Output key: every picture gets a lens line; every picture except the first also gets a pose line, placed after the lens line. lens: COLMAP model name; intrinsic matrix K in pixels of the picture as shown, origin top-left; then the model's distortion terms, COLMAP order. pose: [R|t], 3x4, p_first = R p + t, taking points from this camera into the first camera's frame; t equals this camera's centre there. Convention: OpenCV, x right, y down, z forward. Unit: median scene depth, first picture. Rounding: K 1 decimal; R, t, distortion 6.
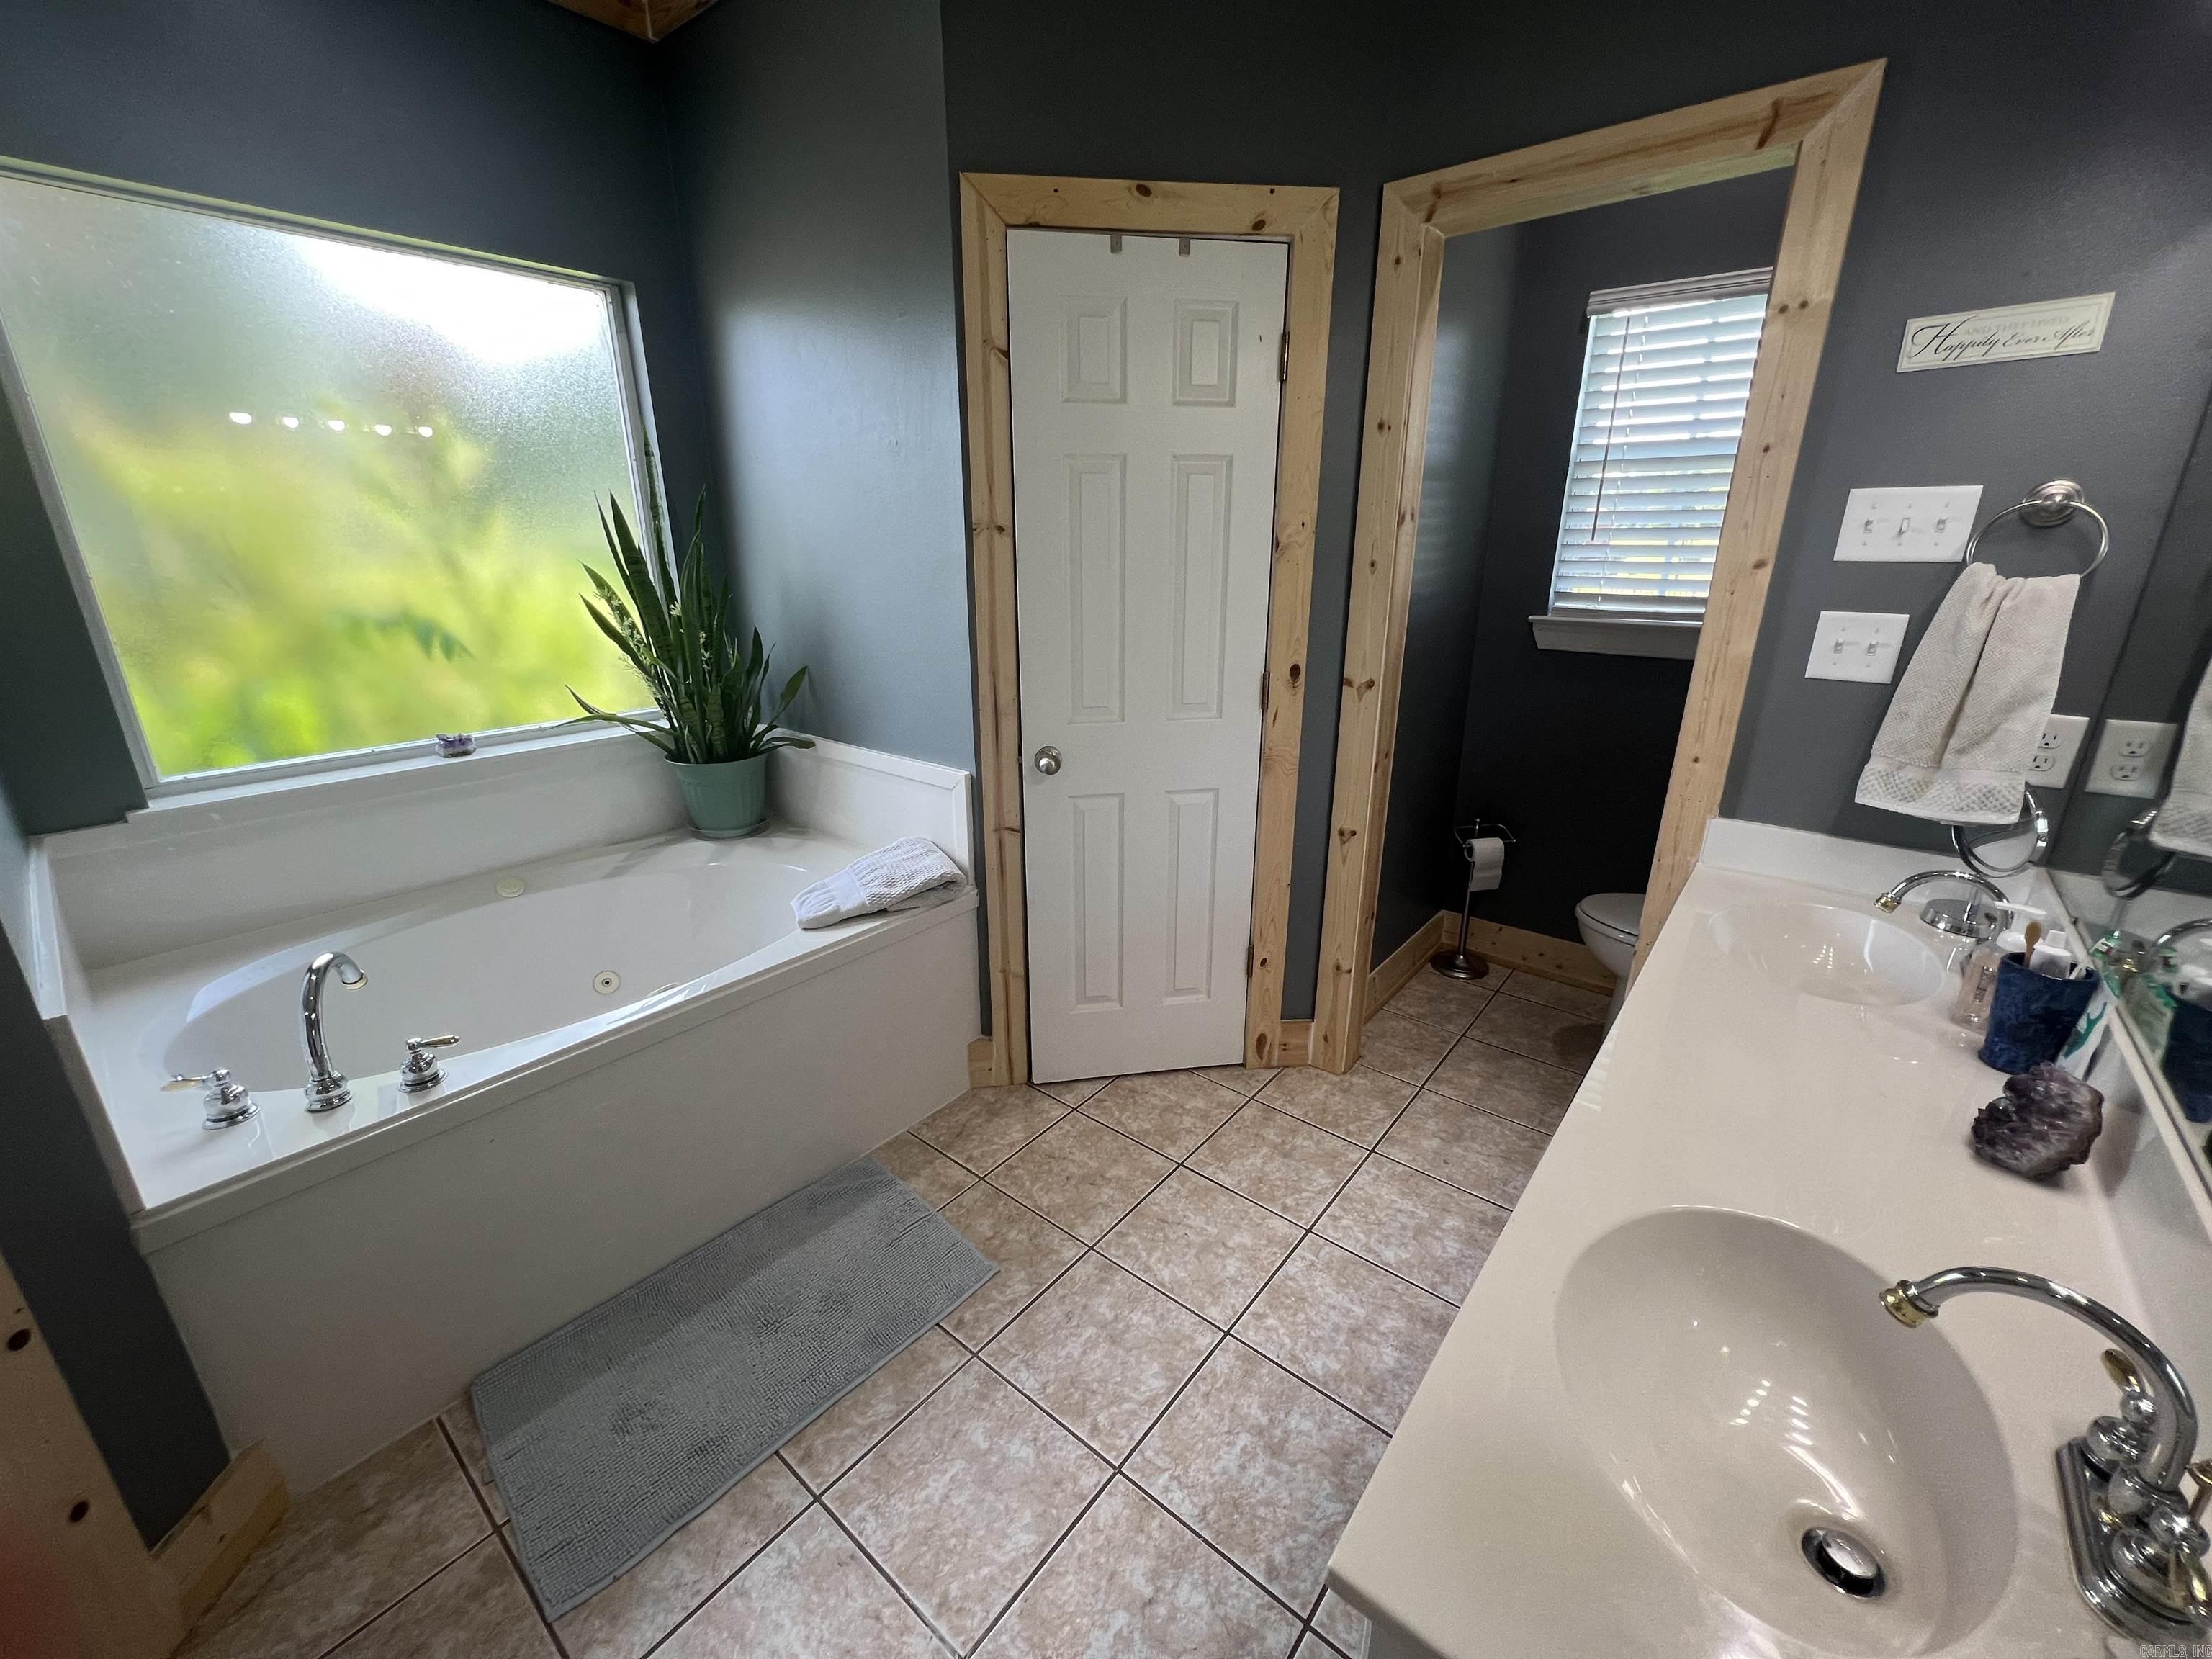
lens RADIAL K [[896.1, 0, 1100.3], [0, 896.1, 828.4], [0, 0, 1]] dist [0.000617, 0.000607]
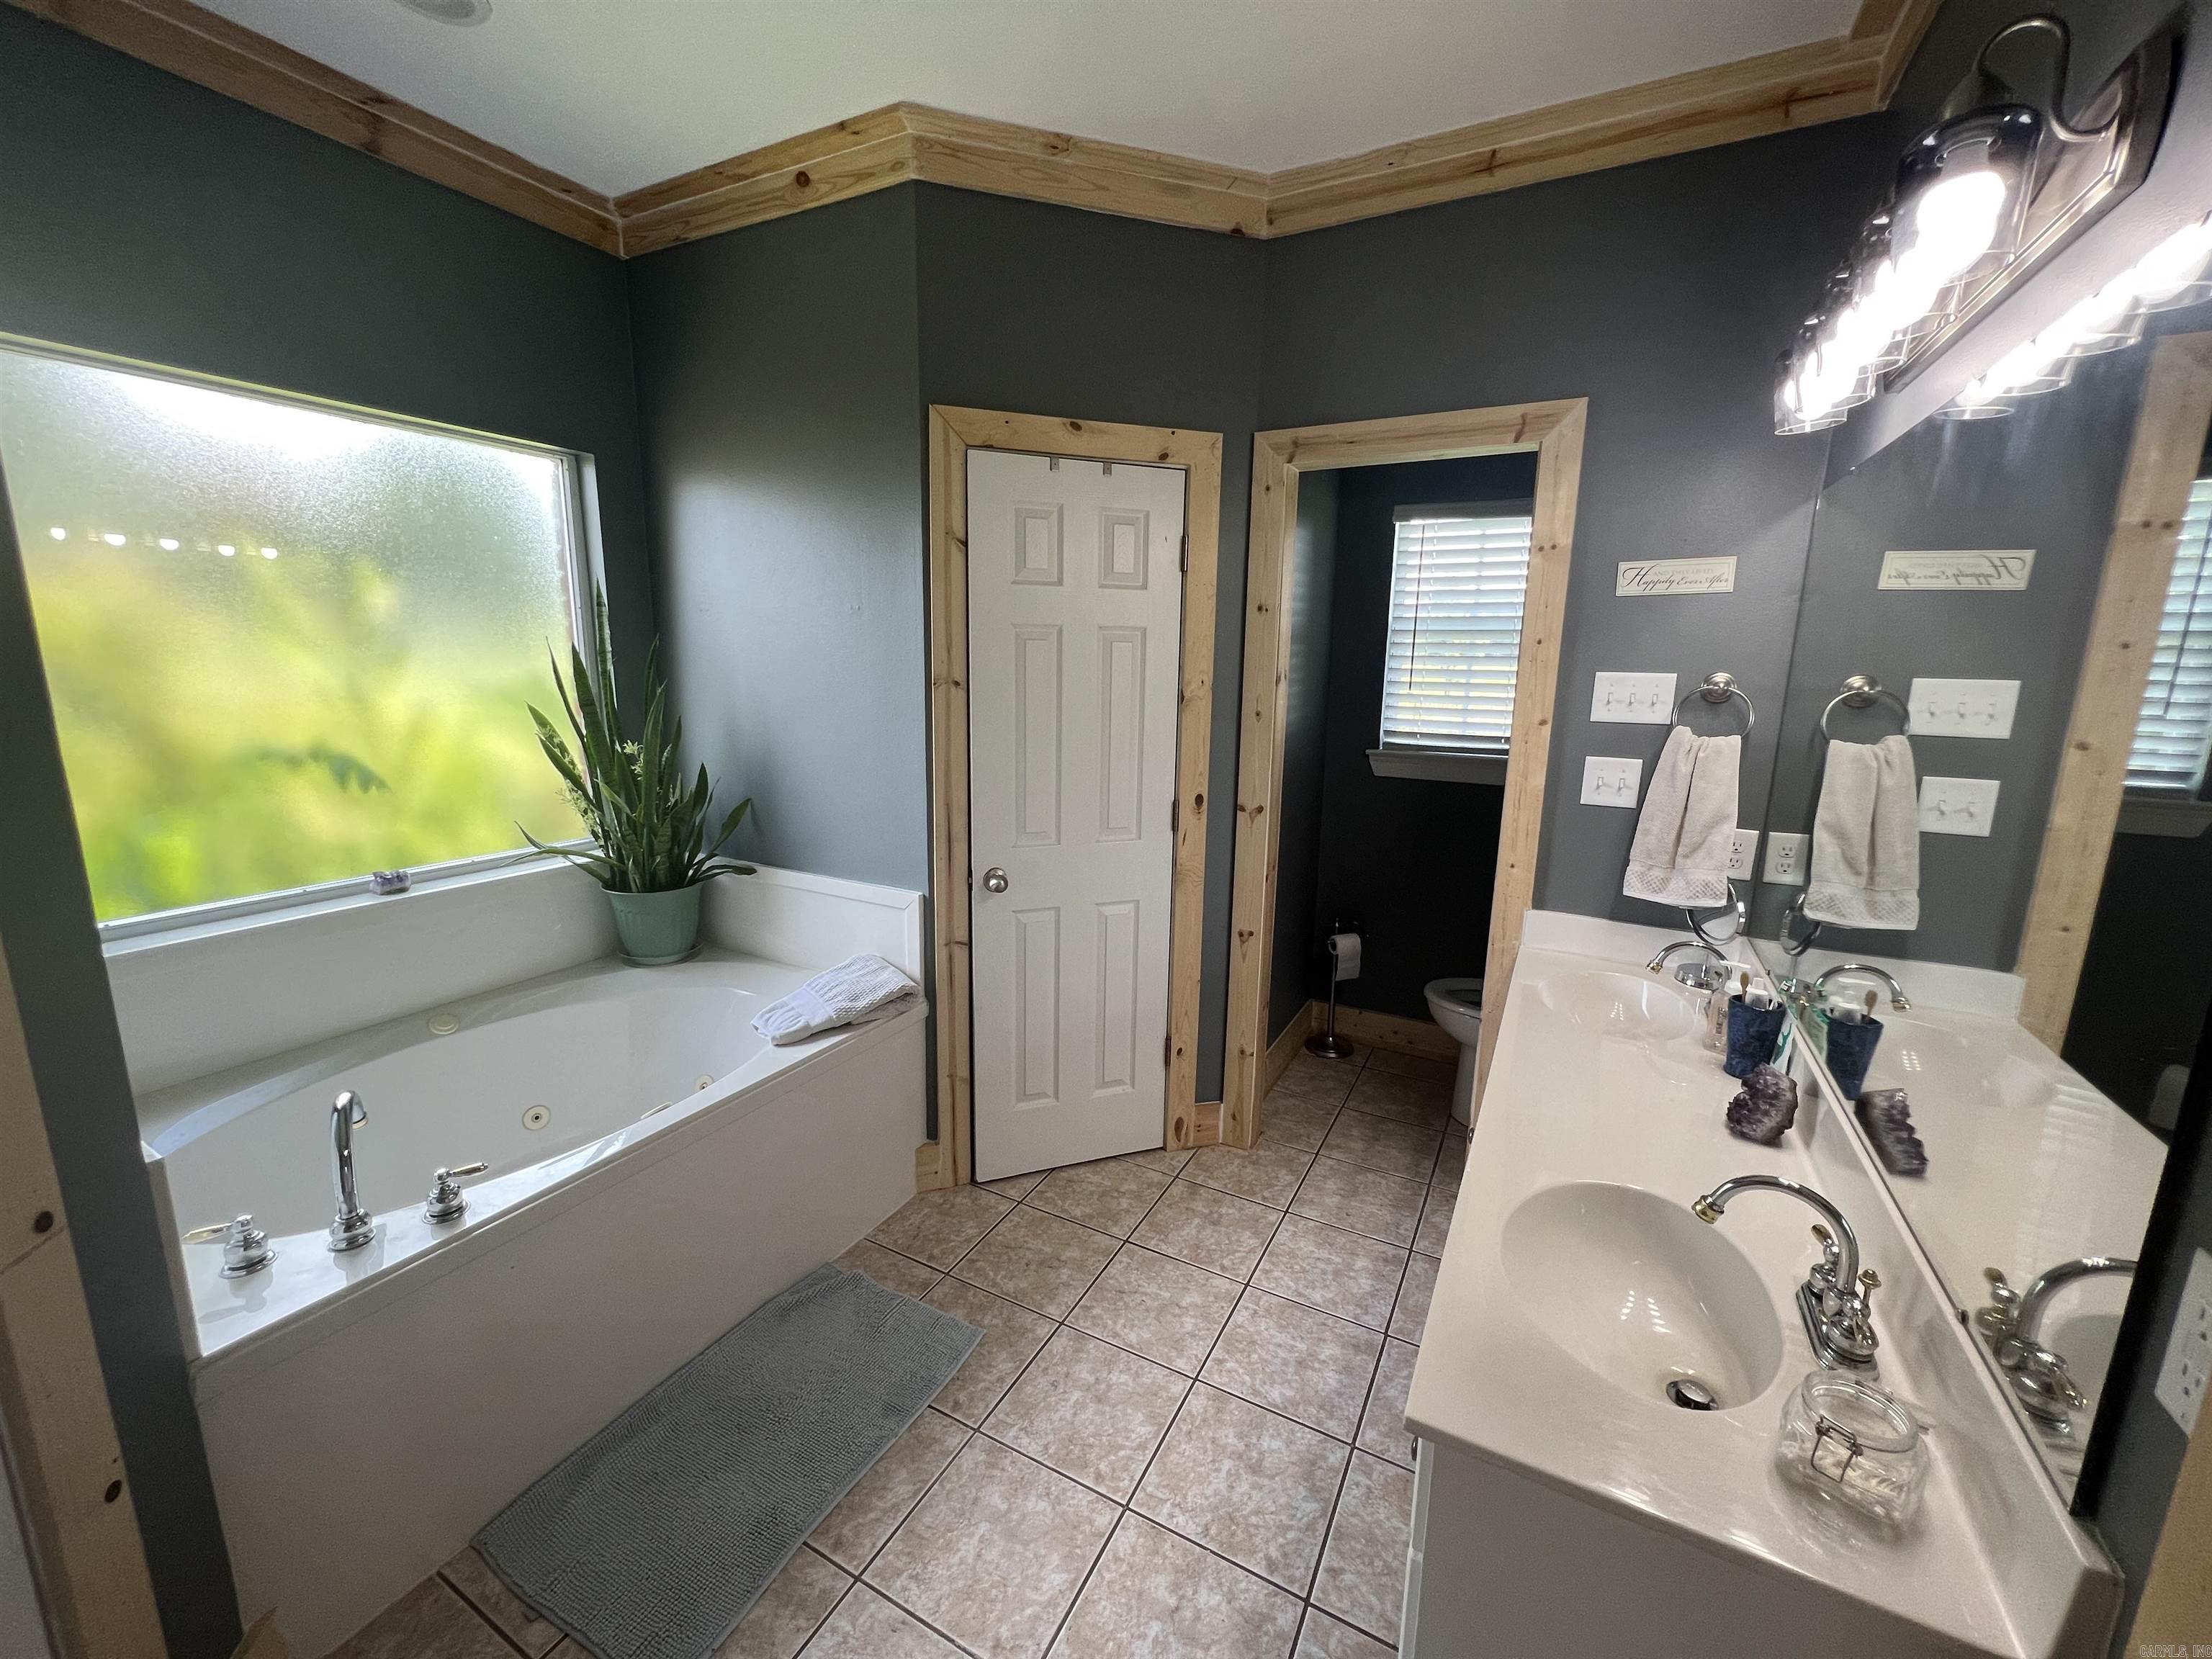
lens RADIAL K [[896.1, 0, 1104.4], [0, 896.1, 827.7], [0, 0, 1]] dist [0.000617, 0.000607]
pose [[0.980668, -0.018401, 0.194814, -0.192612], [0.042392, 0.991904, -0.119707, -0.000671], [-0.191034, 0.125652, 0.973508, -0.185119]]
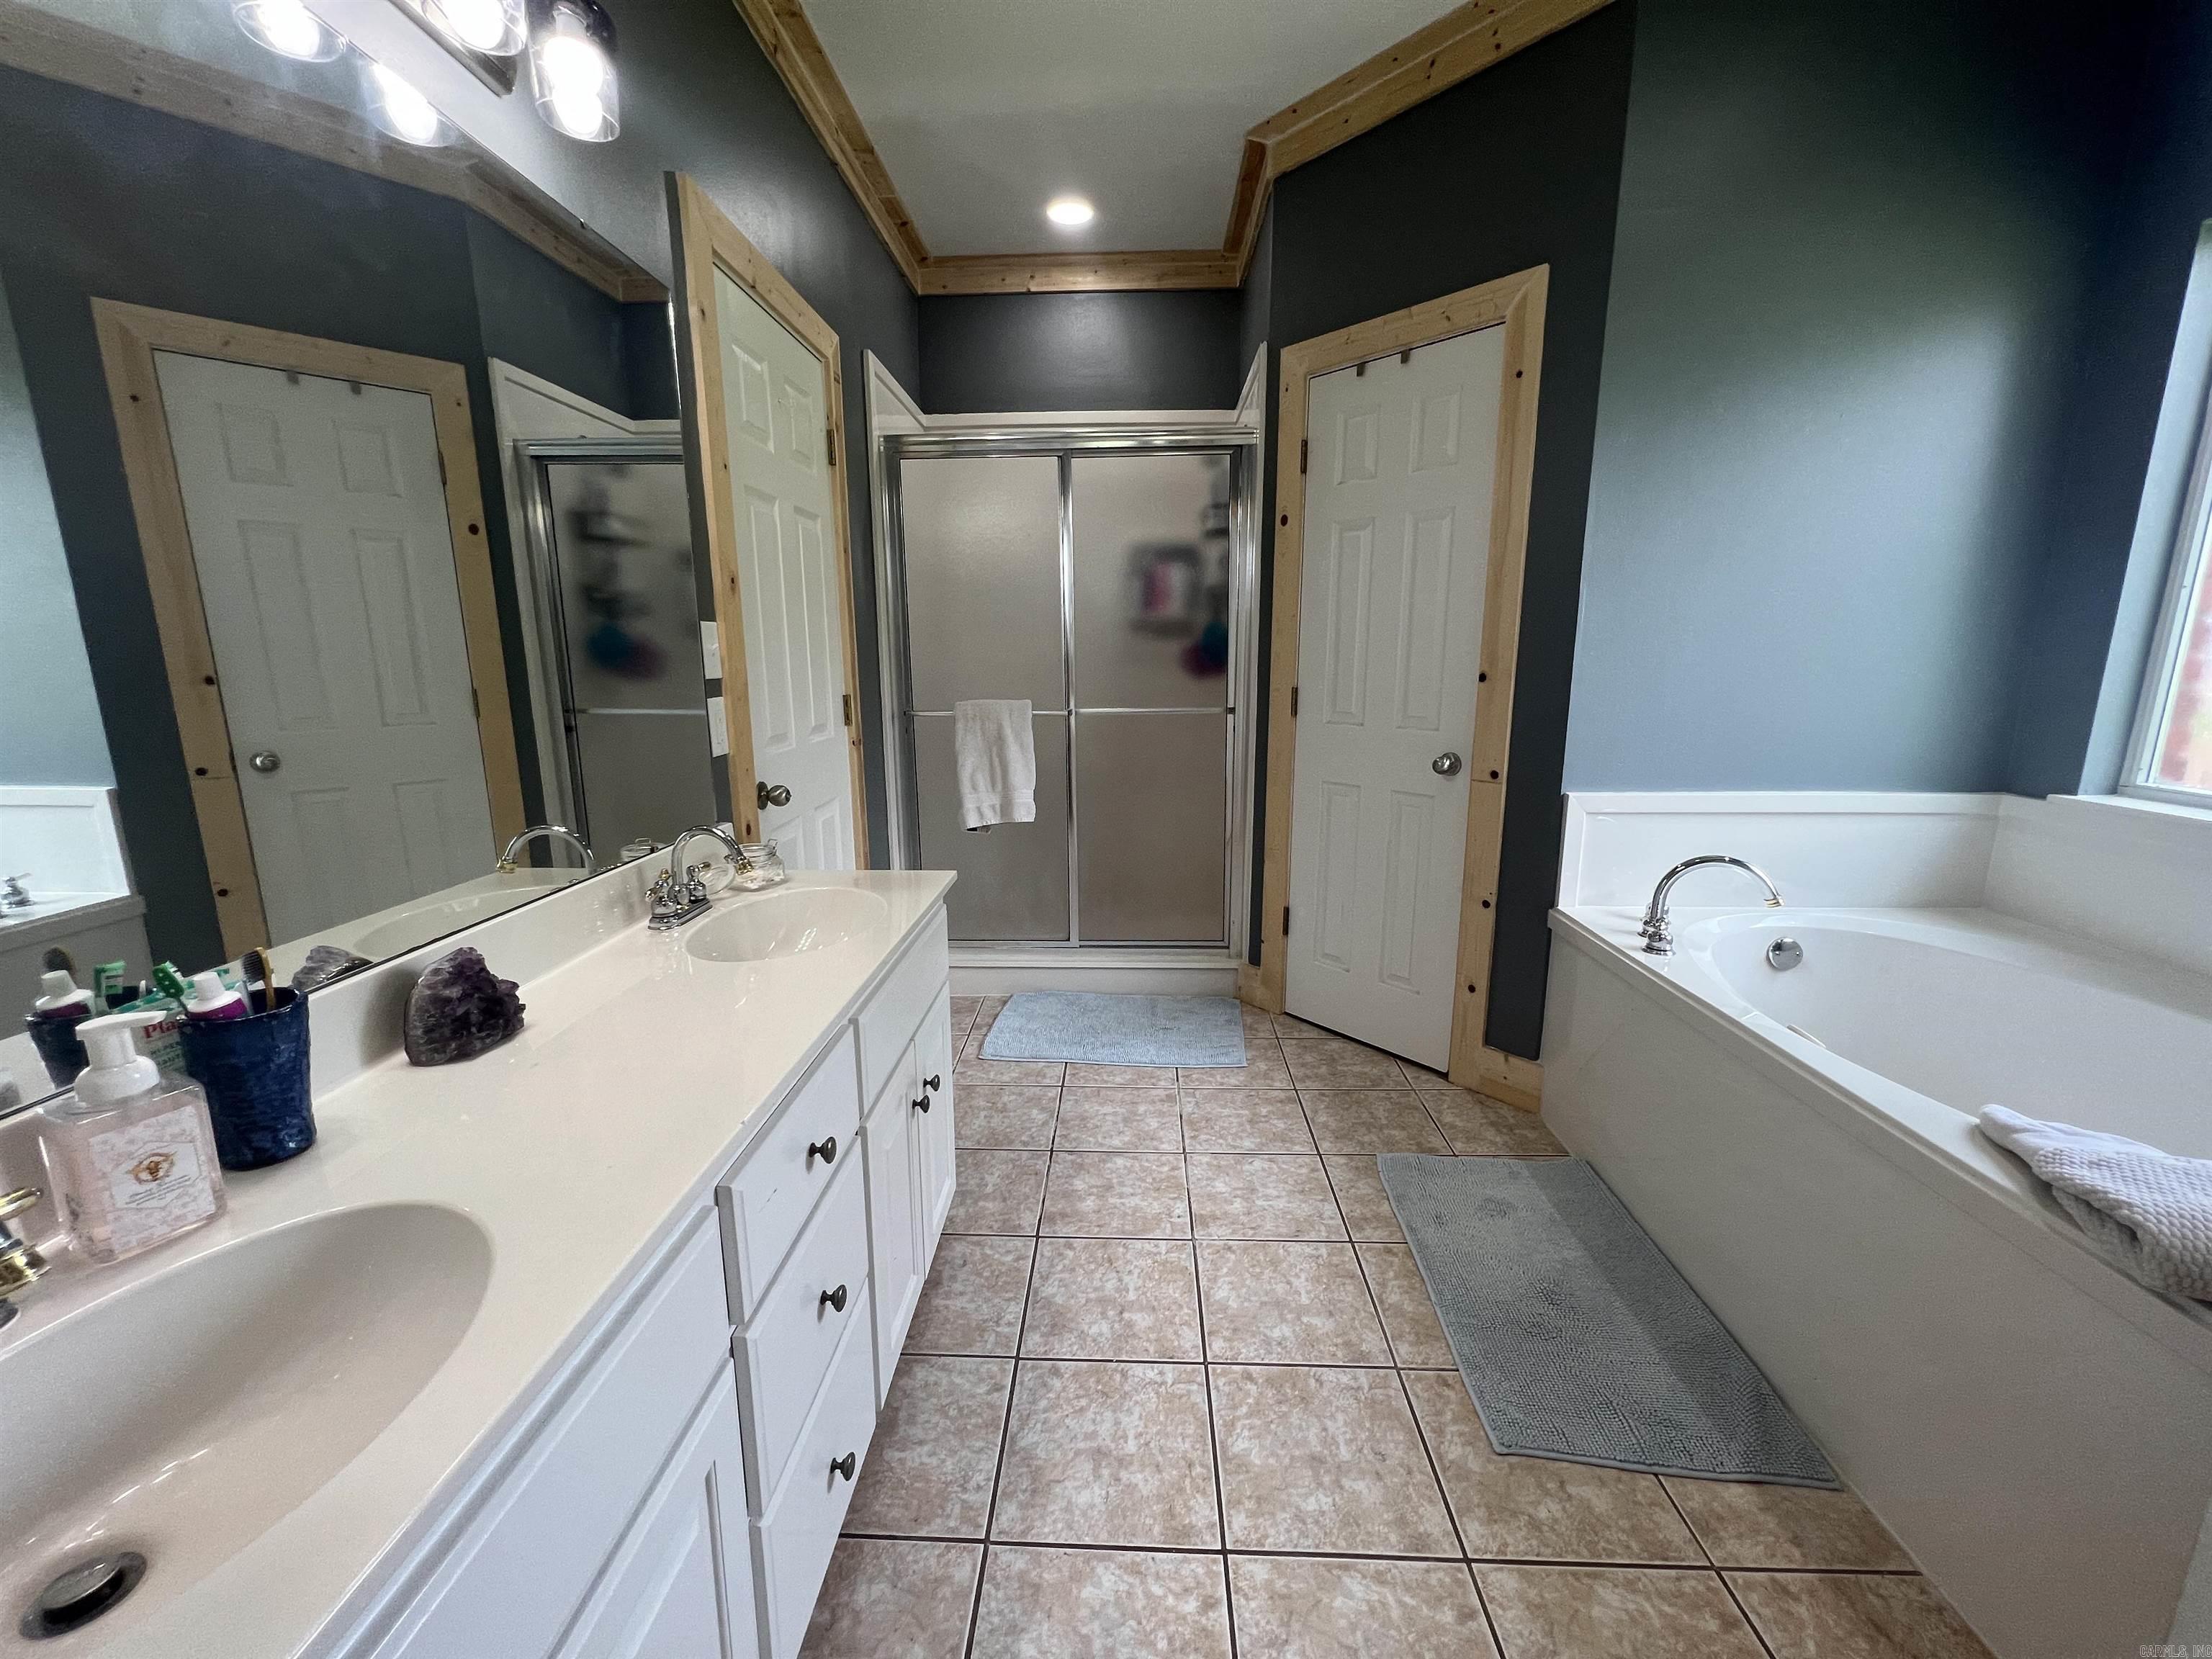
lens RADIAL K [[896.1, 0, 1097.3], [0, 896.1, 830.6], [0, 0, 1]] dist [0.000617, 0.000607]
pose [[-0.801299, 0.126733, -0.584687, 0.621858], [-0.180108, 0.880865, 0.437765, -0.286195], [0.570510, 0.456087, -0.683010, 1.250015]]
